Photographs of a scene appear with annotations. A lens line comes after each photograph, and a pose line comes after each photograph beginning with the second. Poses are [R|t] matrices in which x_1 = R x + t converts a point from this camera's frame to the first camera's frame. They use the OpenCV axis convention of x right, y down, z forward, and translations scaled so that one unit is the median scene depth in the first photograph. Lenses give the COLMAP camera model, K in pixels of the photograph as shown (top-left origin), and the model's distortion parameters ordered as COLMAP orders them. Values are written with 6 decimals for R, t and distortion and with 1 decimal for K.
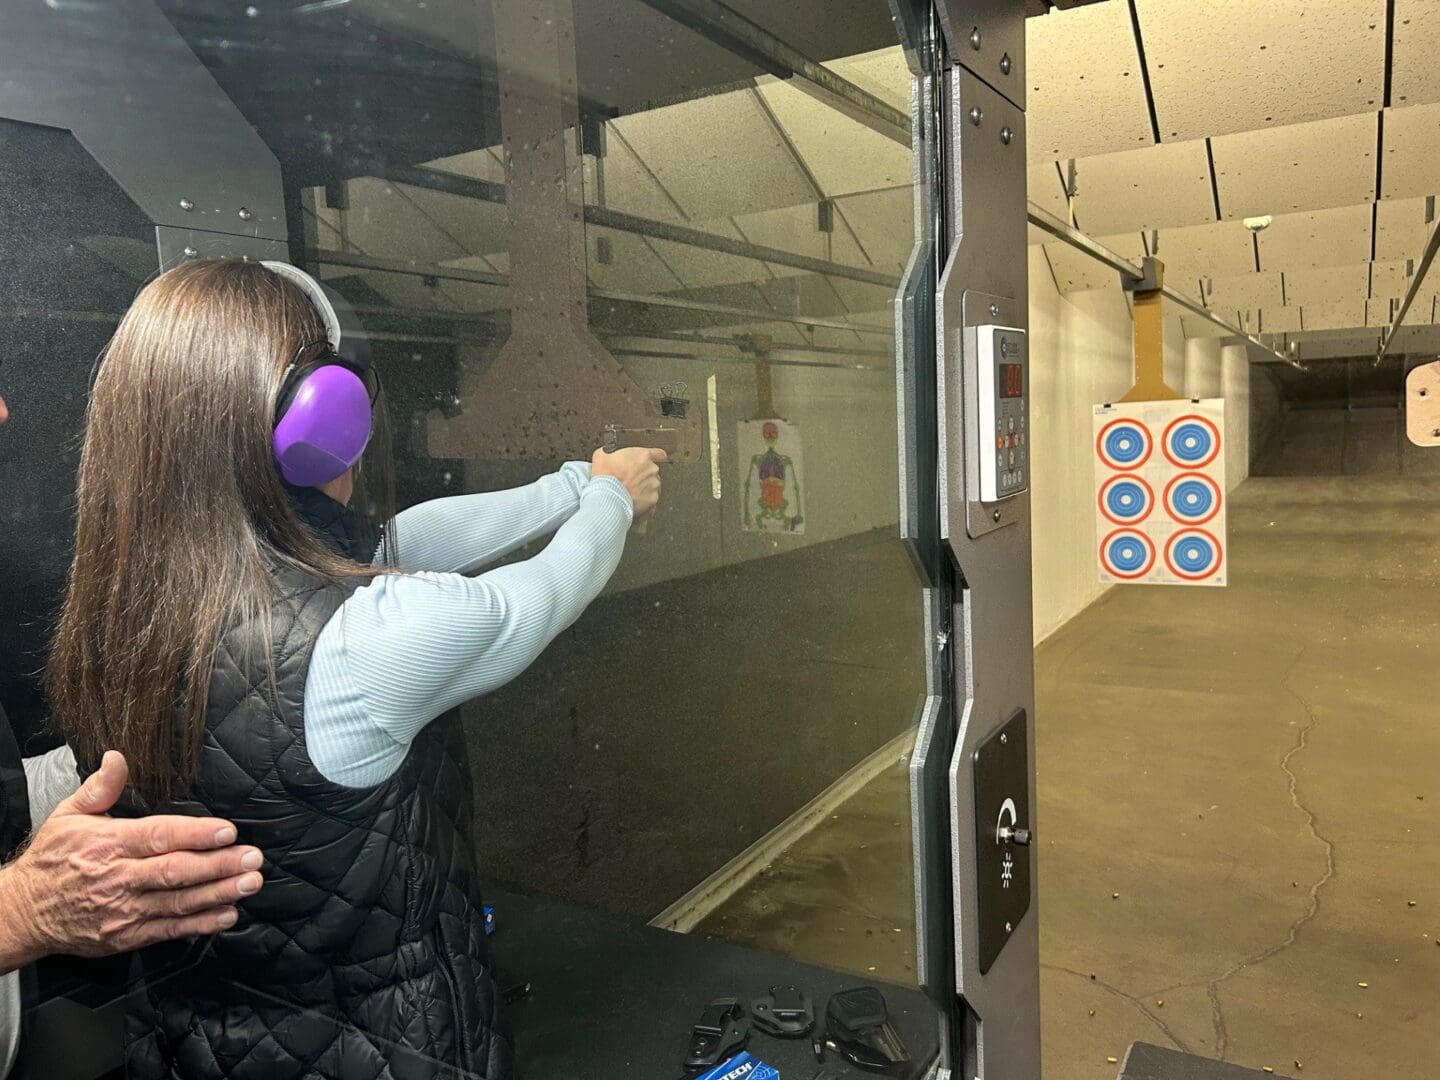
lens RADIAL K [[1053.3, 0, 715.7], [0, 1053.3, 541.0], [0, 0, 1]] dist [0.070265, -0.074958]
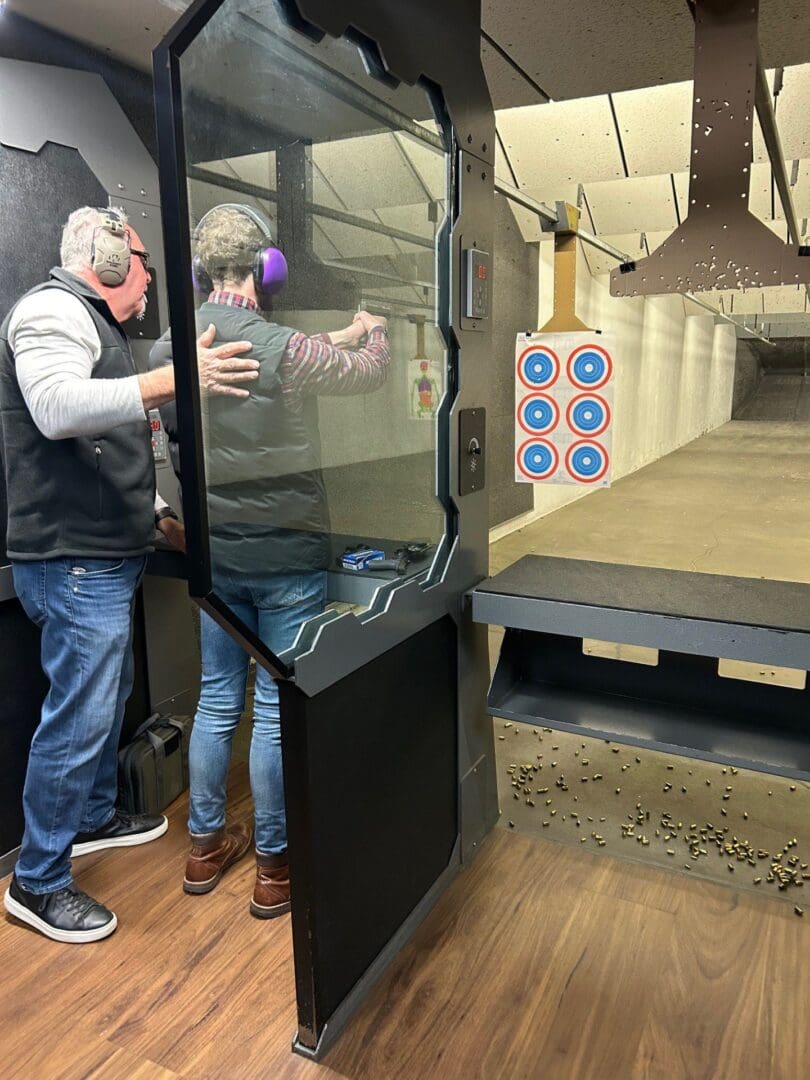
lens RADIAL K [[805.2, 0, 405.0], [0, 805.2, 540.0], [0, 0, 1]] dist [0.076108, -0.085962]
pose [[0.997616, 0.025504, 0.064117, -0.003617], [-0.030764, 0.996121, 0.082442, 0.055808], [-0.061766, -0.084218, 0.994531, -0.167168]]
